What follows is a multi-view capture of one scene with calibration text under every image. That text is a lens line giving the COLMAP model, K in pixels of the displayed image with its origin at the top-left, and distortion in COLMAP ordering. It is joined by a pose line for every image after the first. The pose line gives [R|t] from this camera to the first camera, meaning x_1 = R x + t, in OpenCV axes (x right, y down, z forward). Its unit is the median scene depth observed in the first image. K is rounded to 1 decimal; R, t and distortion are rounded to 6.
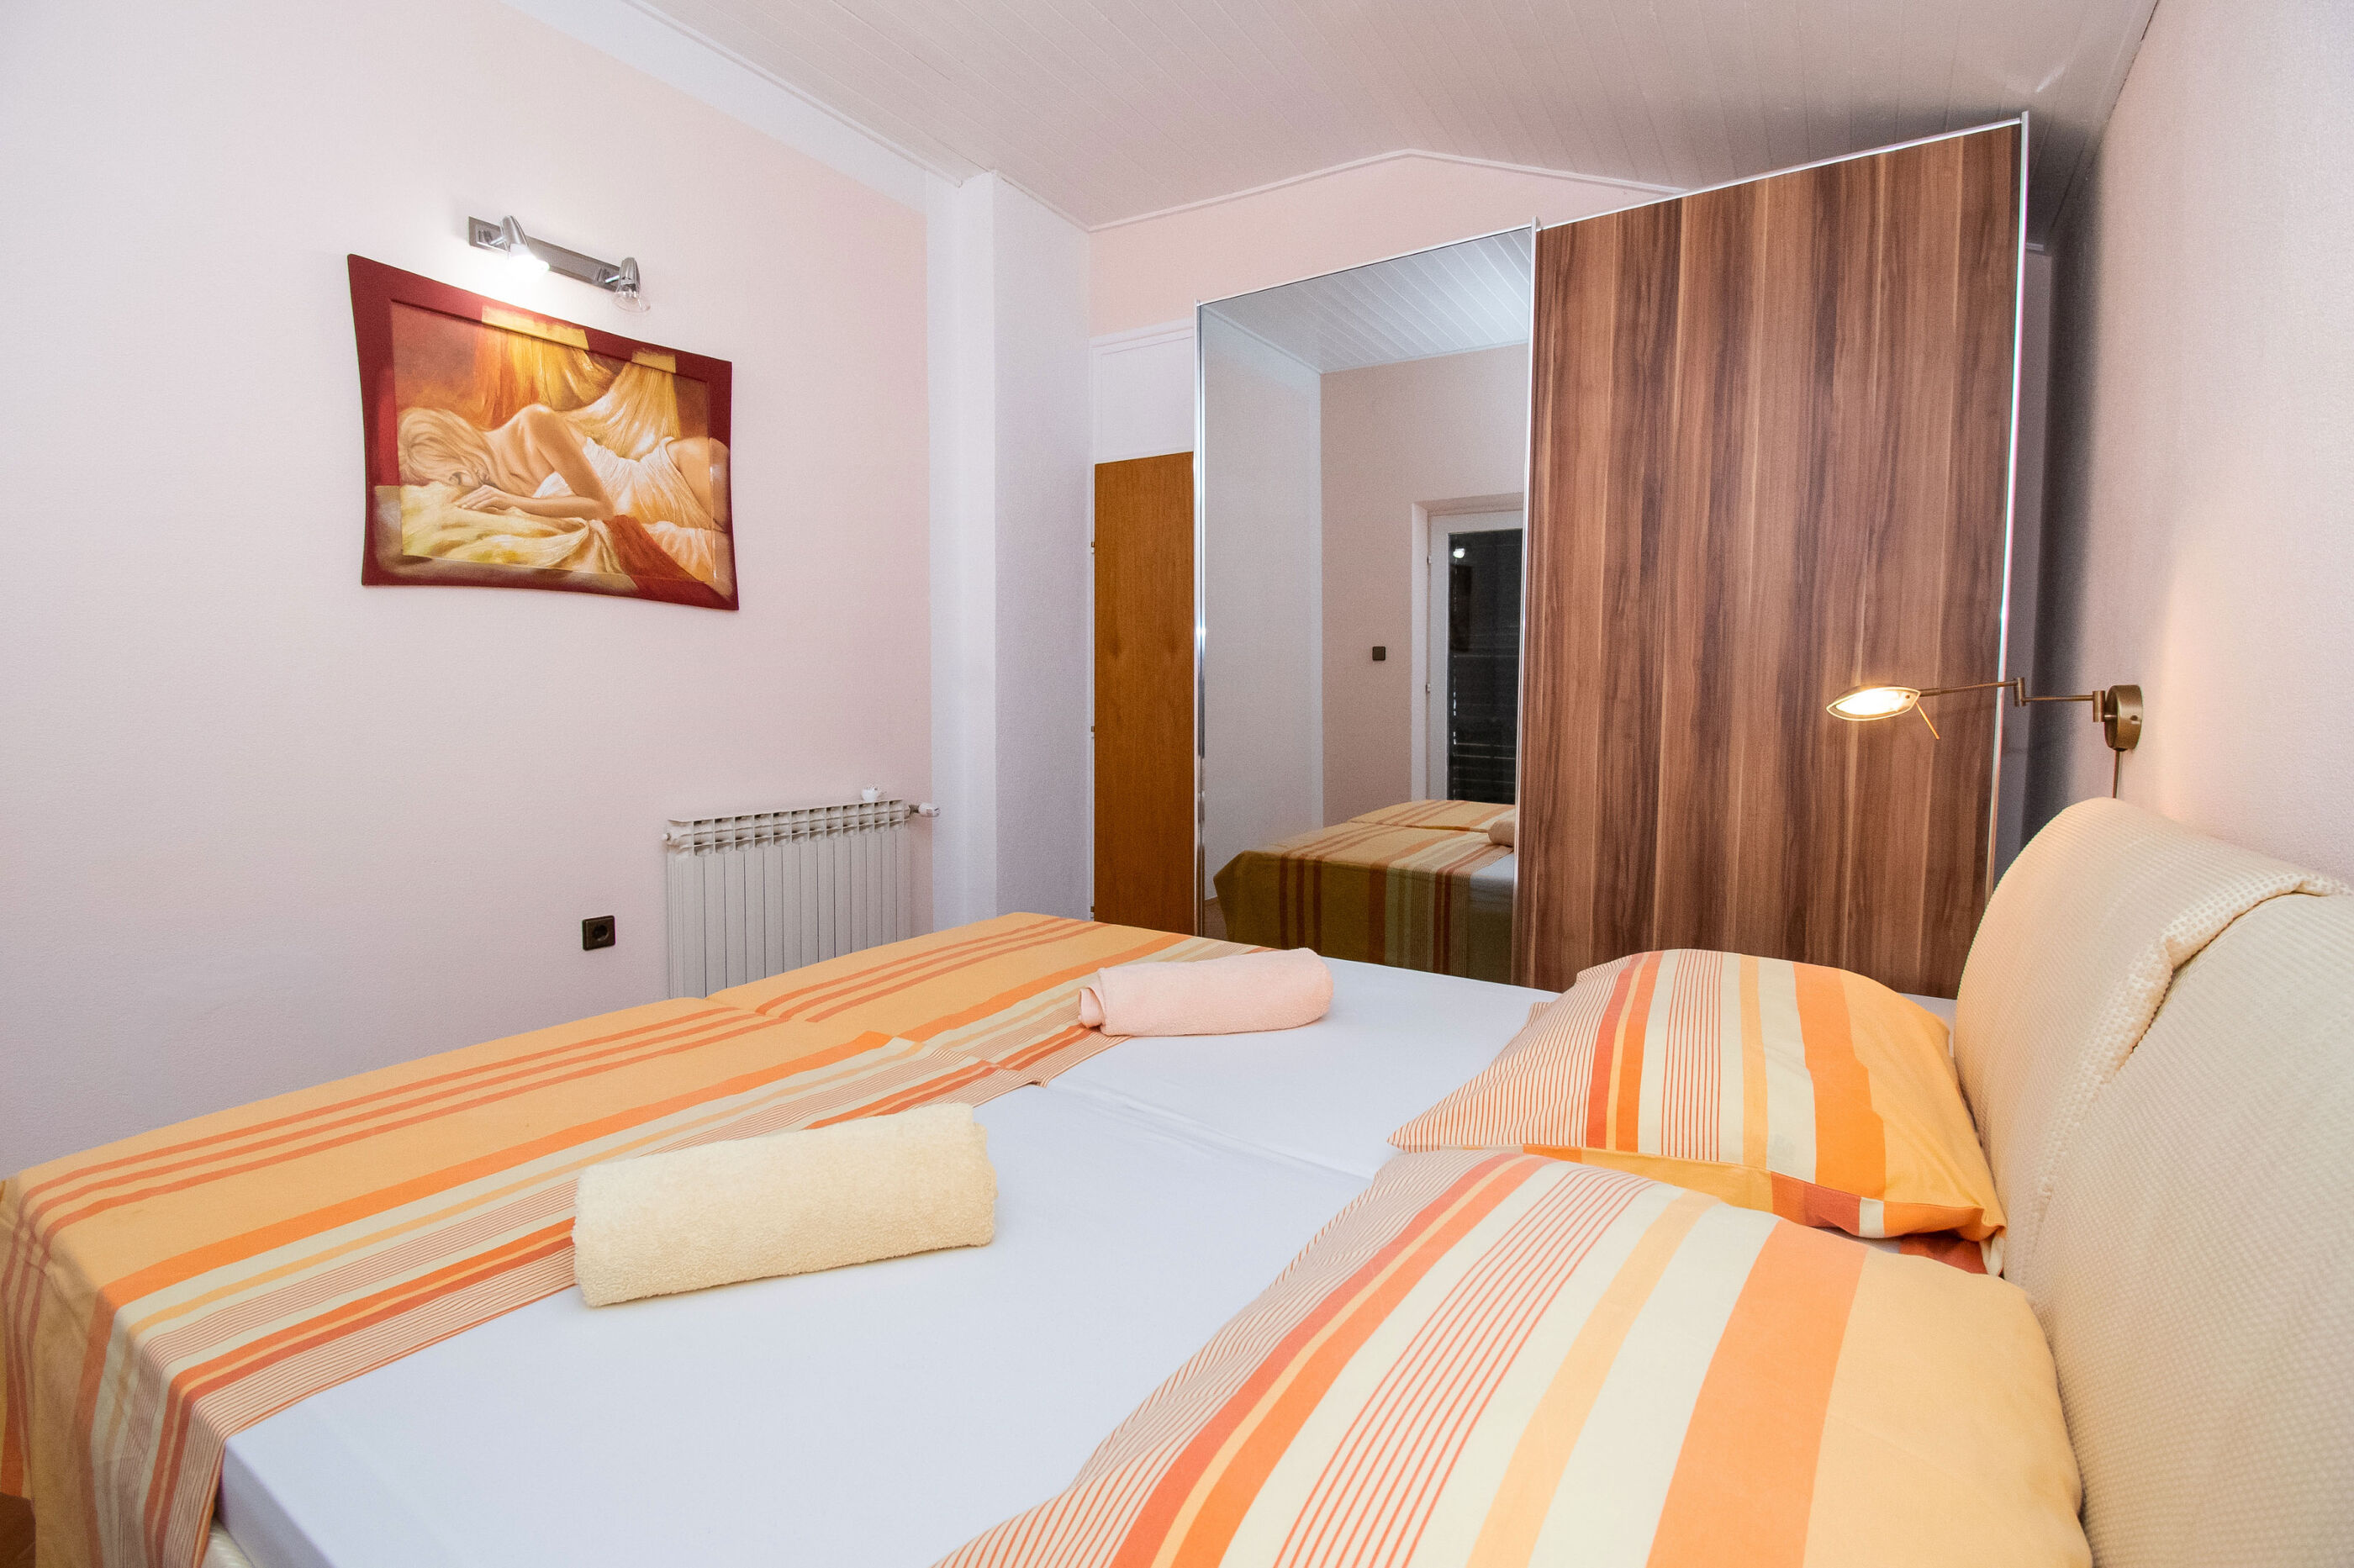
lens RADIAL K [[1062.9, 0, 1187.3], [0, 1062.9, 778.9], [0, 0, 1]] dist [0.023225, -0.030716]
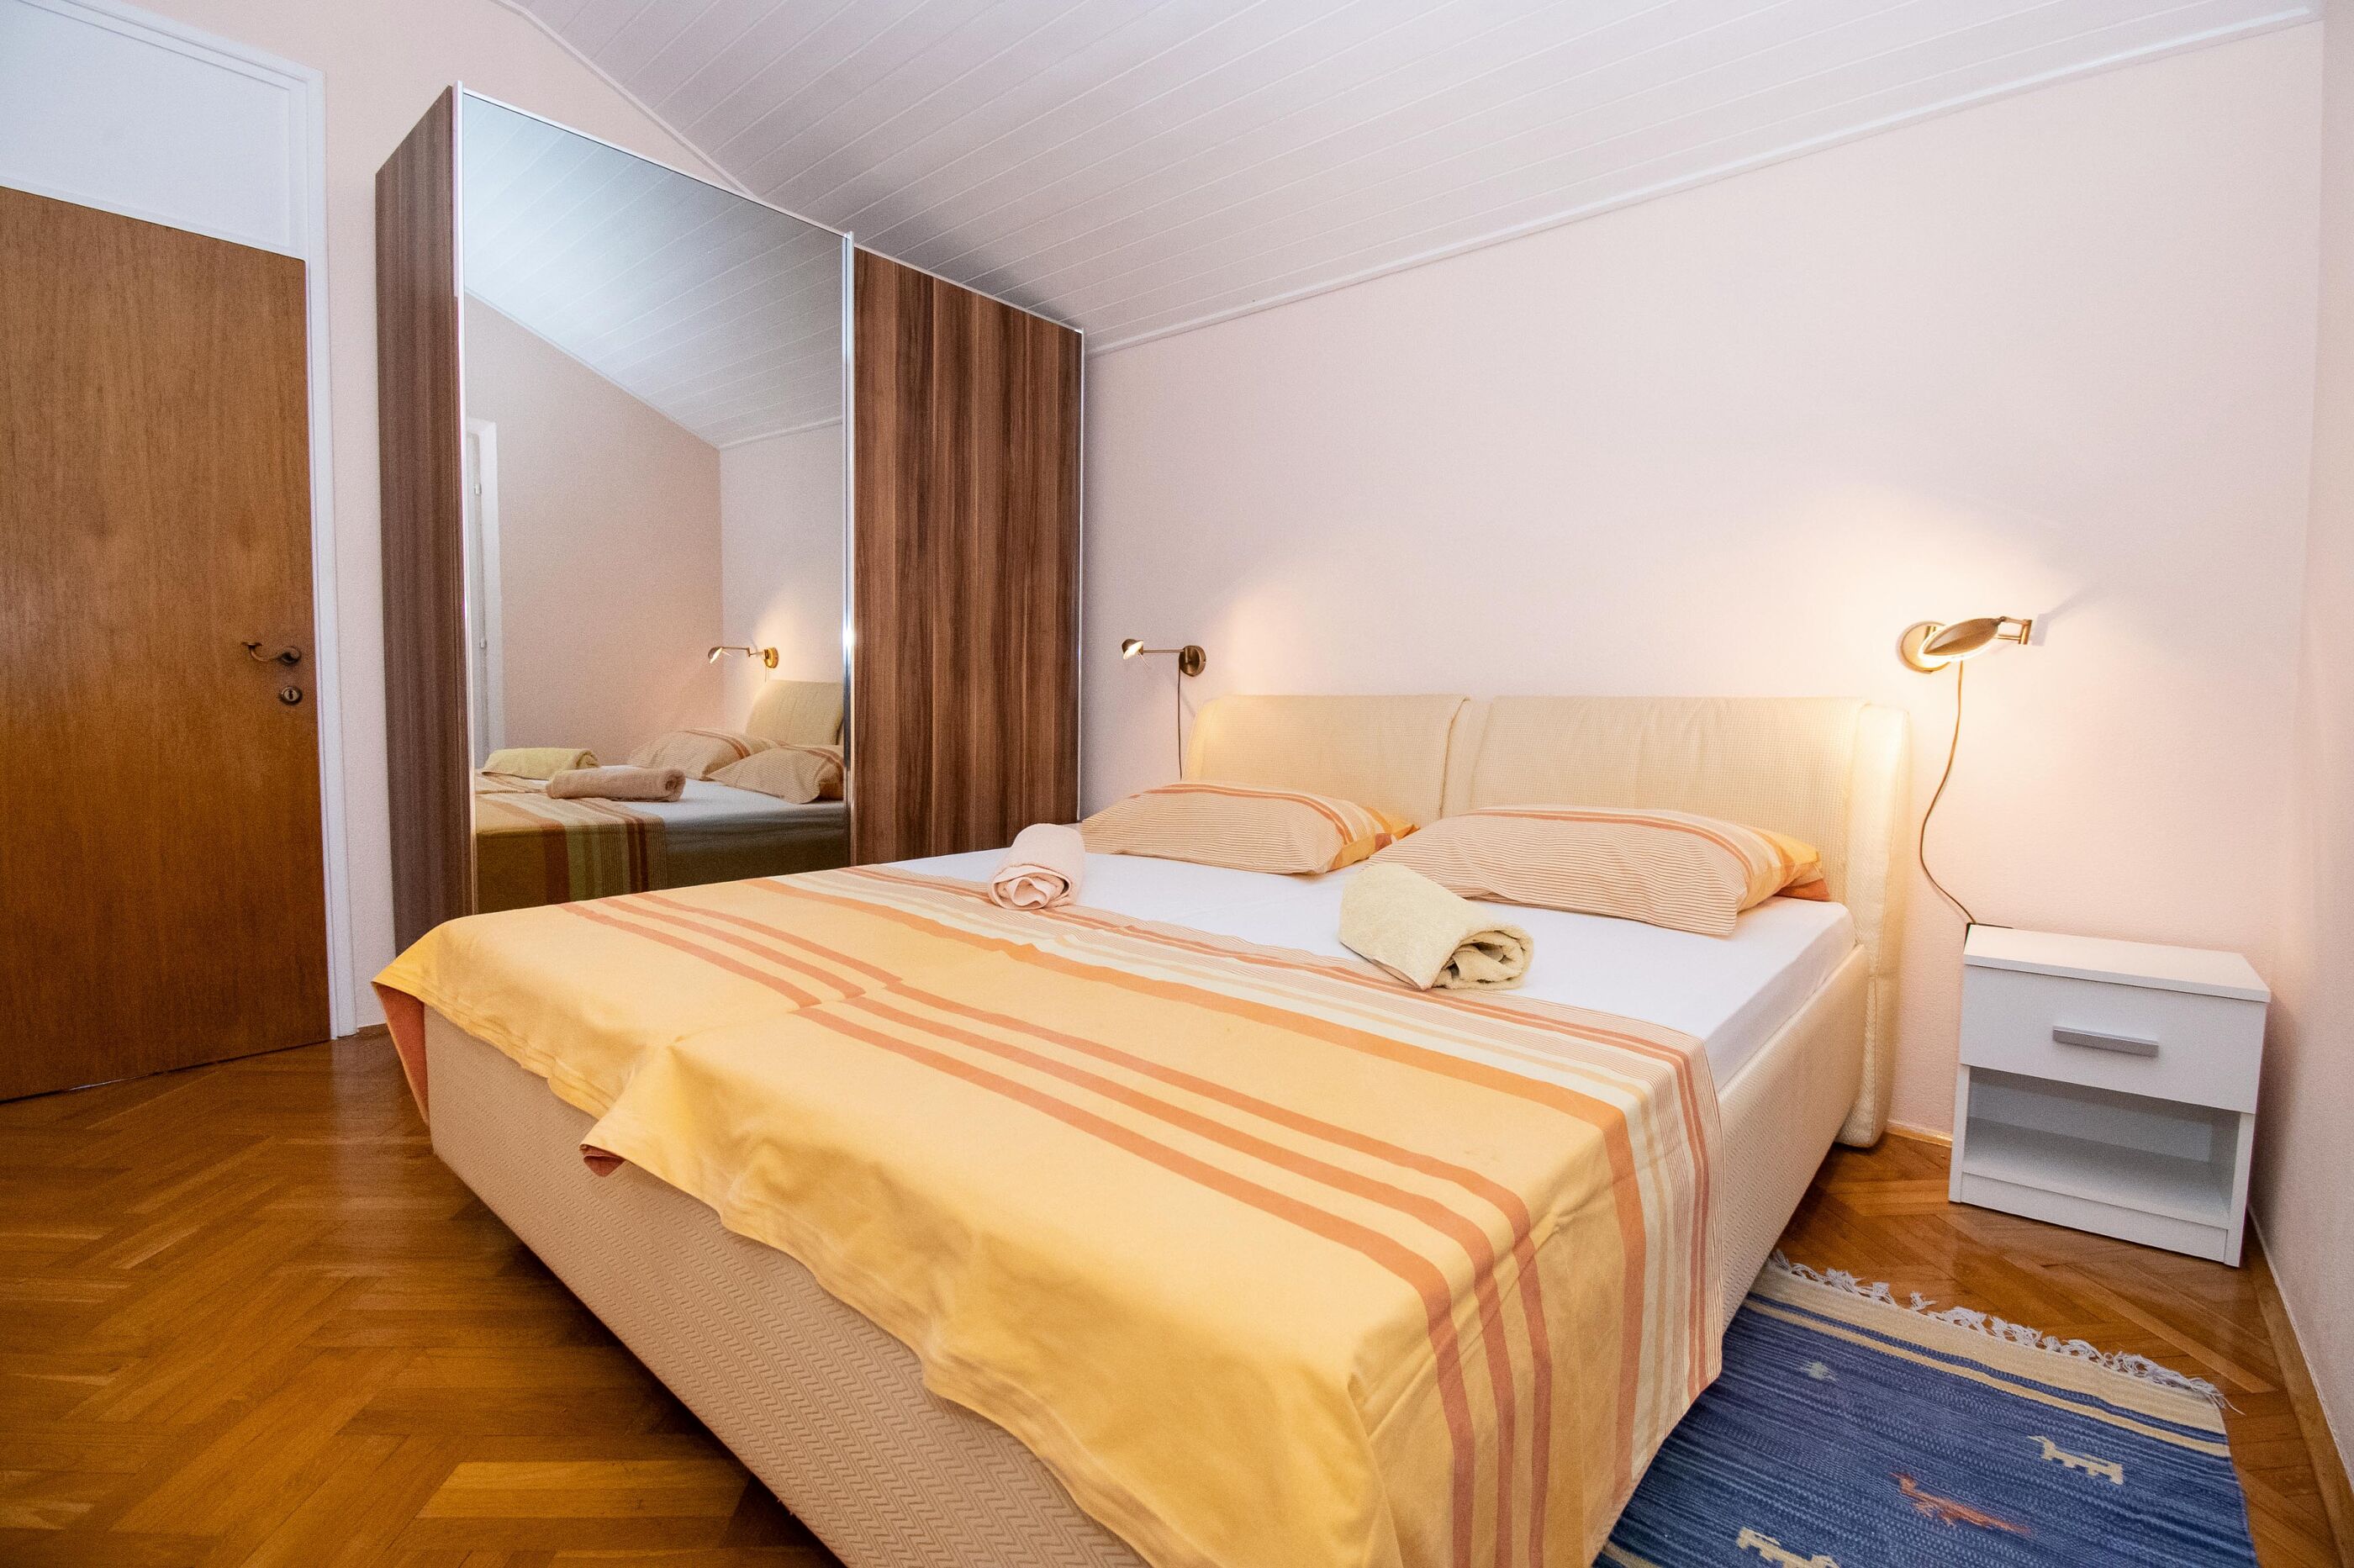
lens RADIAL K [[1071.8, 0, 1140.6], [0, 1071.8, 779.5], [0, 0, 1]] dist [-0.001754, -0.013540]
pose [[0.137633, -0.077281, 0.987464, -0.876192], [0.057633, 0.995887, 0.069908, 0.015786], [-0.988805, 0.047289, 0.141520, 0.557070]]
